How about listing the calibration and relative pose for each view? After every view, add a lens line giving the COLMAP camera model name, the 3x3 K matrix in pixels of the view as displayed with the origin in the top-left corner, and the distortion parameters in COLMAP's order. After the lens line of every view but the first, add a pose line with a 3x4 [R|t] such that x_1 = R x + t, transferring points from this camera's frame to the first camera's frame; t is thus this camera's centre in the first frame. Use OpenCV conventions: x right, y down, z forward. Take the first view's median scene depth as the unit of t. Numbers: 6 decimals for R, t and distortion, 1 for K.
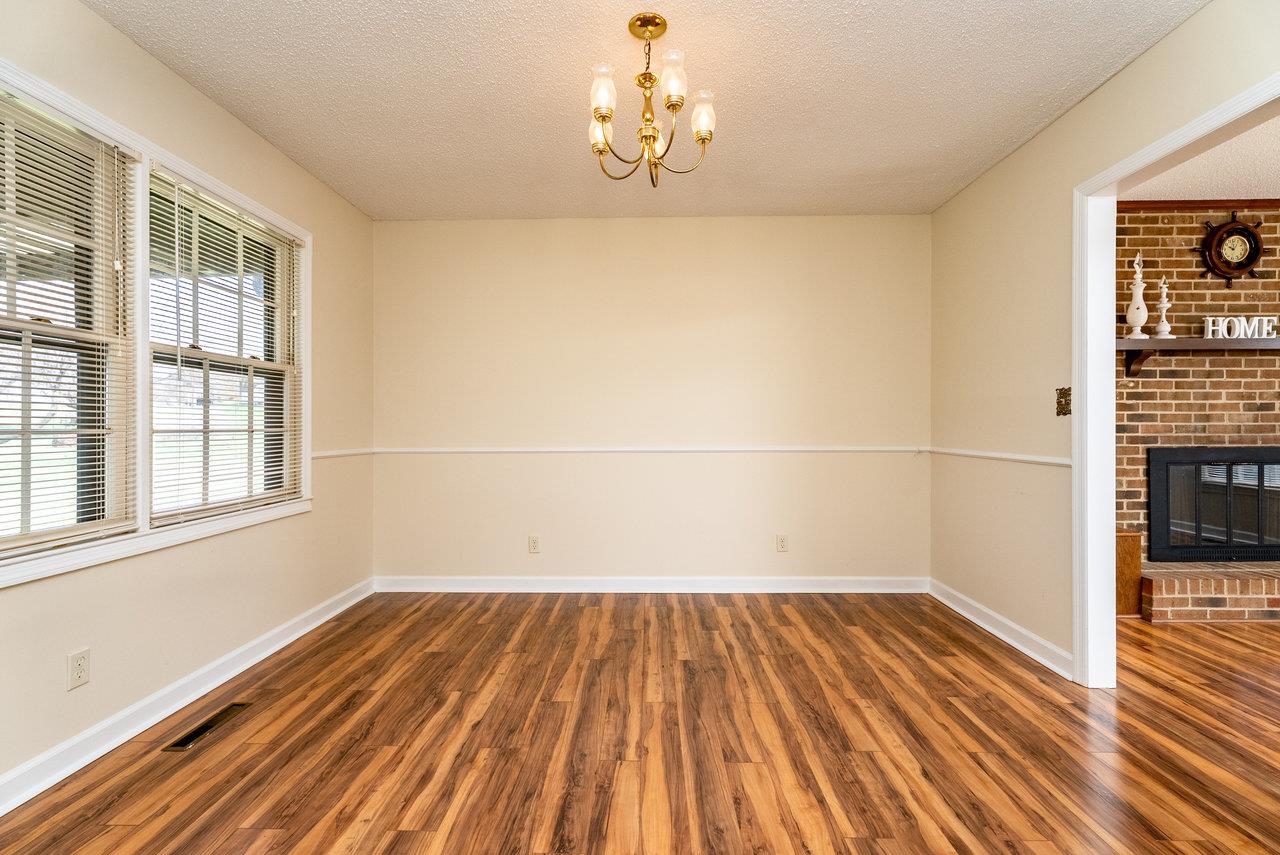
lens RADIAL K [[573.4, 0, 632.6], [0, 573.4, 427.8], [0, 0, 1]] dist [-0.003321, 0.003271]
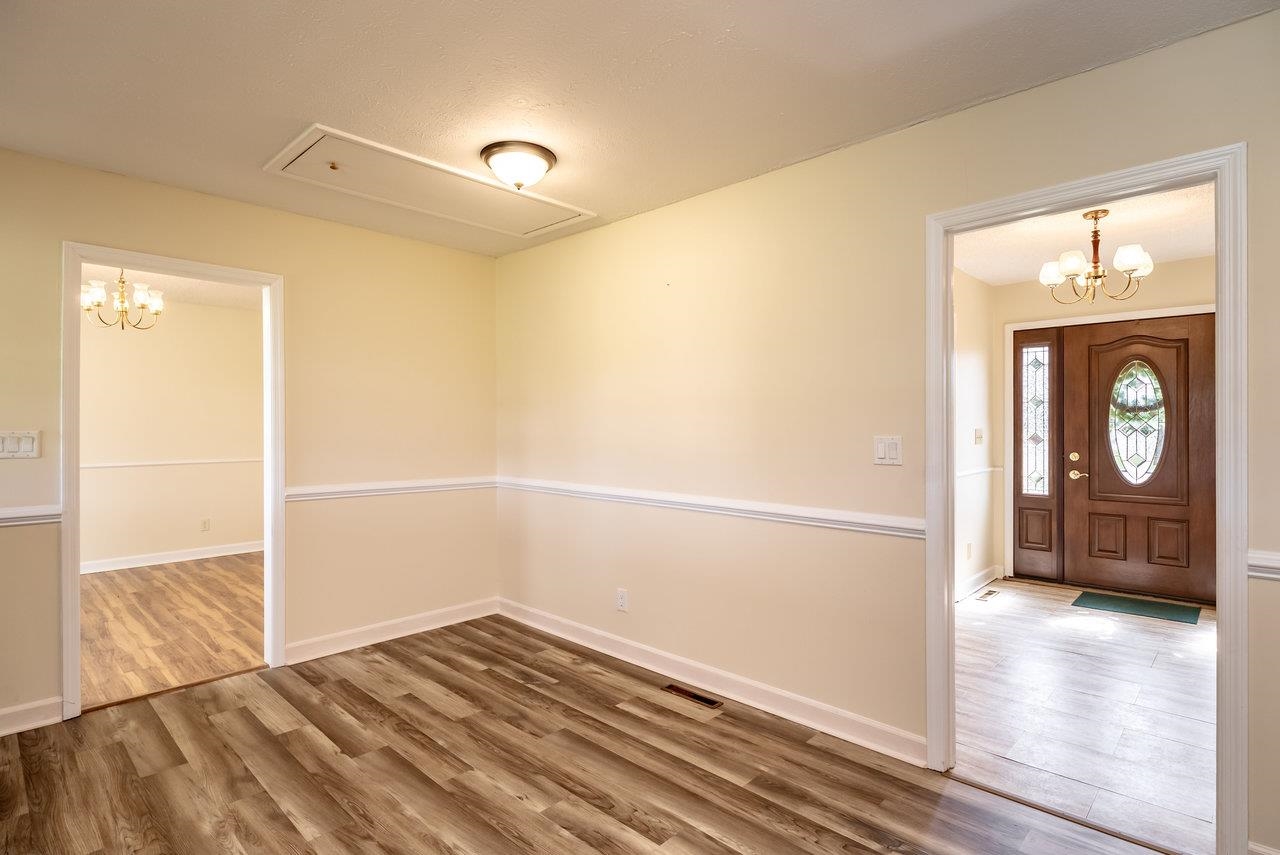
lens RADIAL K [[643.1, 0, 635.4], [0, 643.1, 421.5], [0, 0, 1]] dist [0.002505, -0.001195]
pose [[0.672883, 0.012204, 0.739648, -0.286073], [0.000780, 0.999852, -0.017206, -0.050605], [-0.739749, 0.012155, 0.672773, -1.205456]]
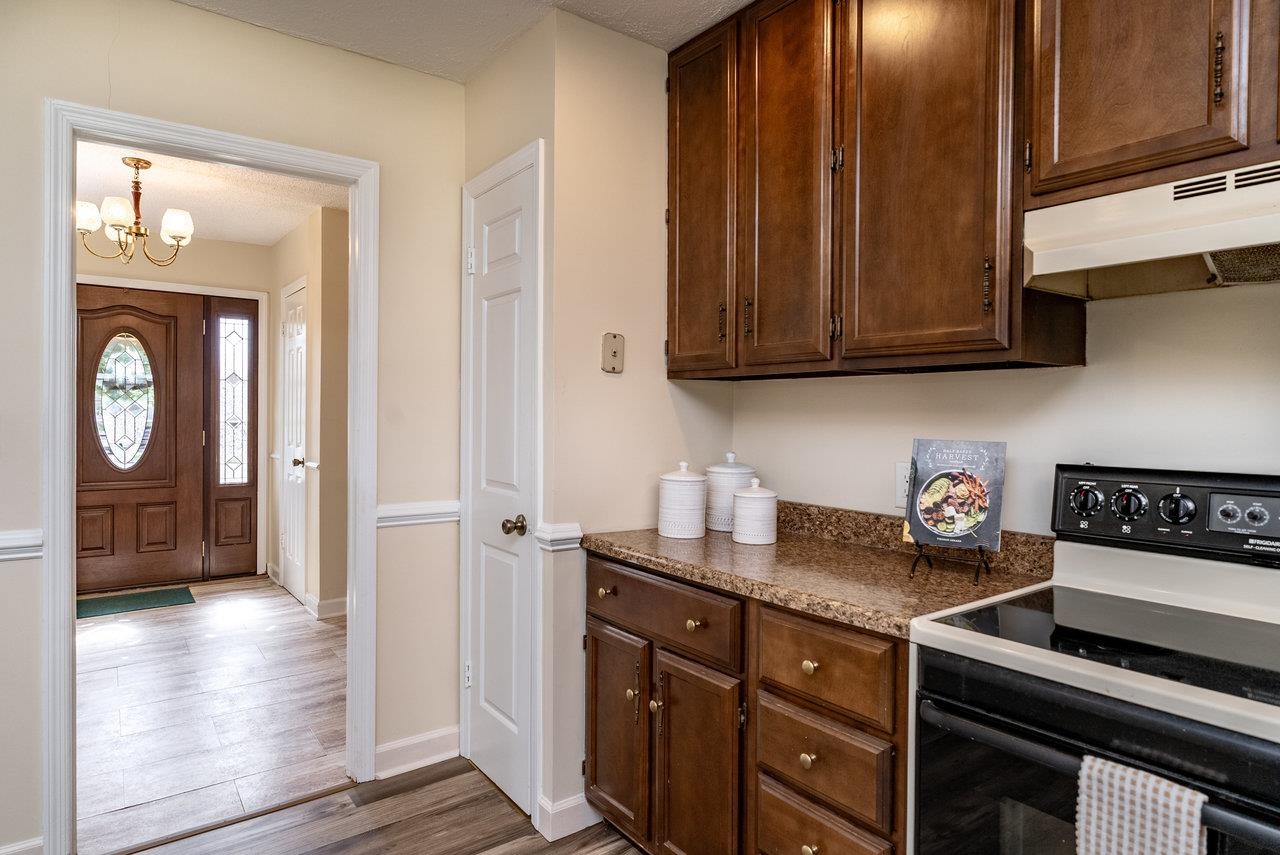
lens RADIAL K [[733.3, 0, 645.8], [0, 733.3, 419.3], [0, 0, 1]] dist [-0.012035, 0.006423]
pose [[-0.627750, -0.003847, 0.778406, -0.282176], [0.002727, 0.999971, 0.007141, -0.042177], [-0.778410, 0.006606, -0.627721, -0.922864]]
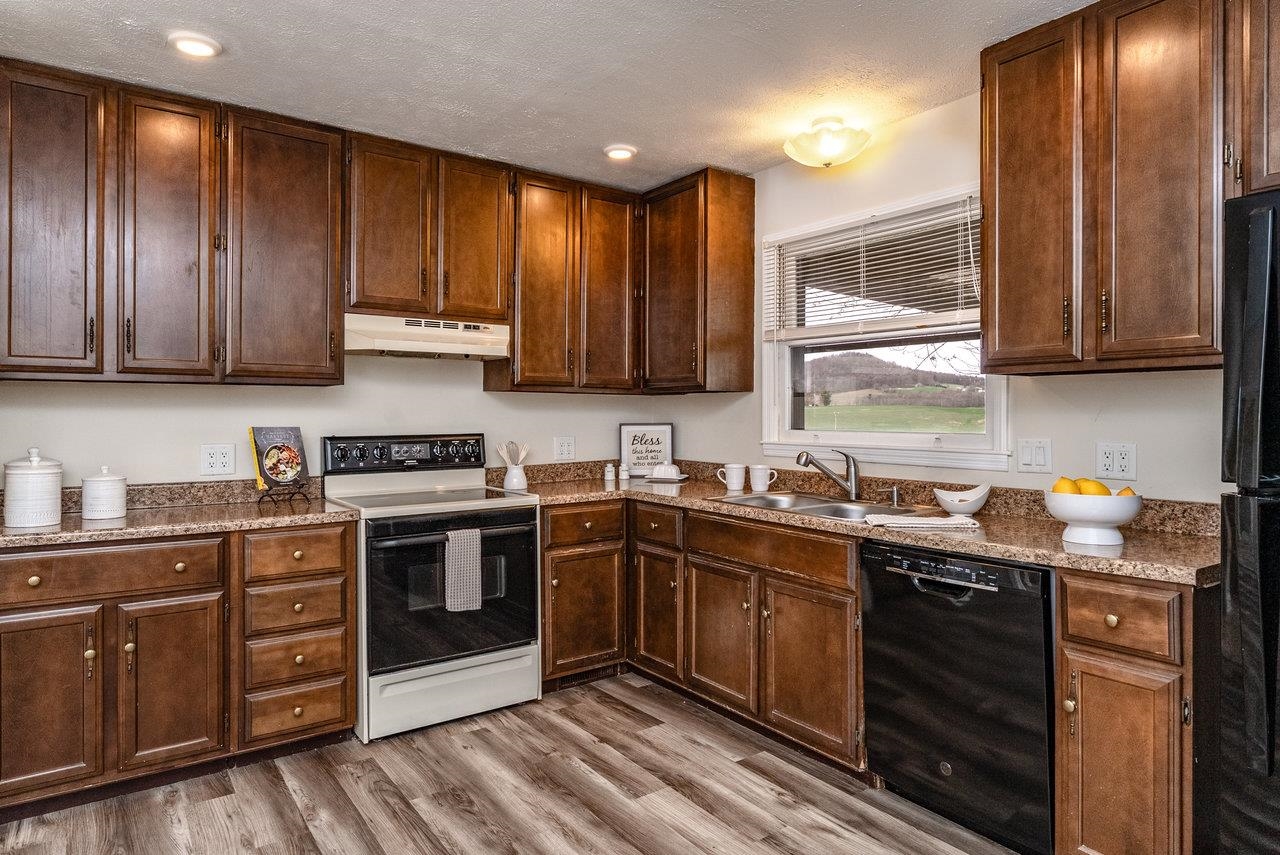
lens RADIAL K [[808.8, 0, 616.9], [0, 808.8, 418.0], [0, 0, 1]] dist [-0.004157, 0.008999]
pose [[-0.803725, 0.011832, -0.594883, 0.273761], [0.003105, 0.999872, 0.015691, -0.048369], [0.594993, 0.010764, -0.803659, -0.341470]]
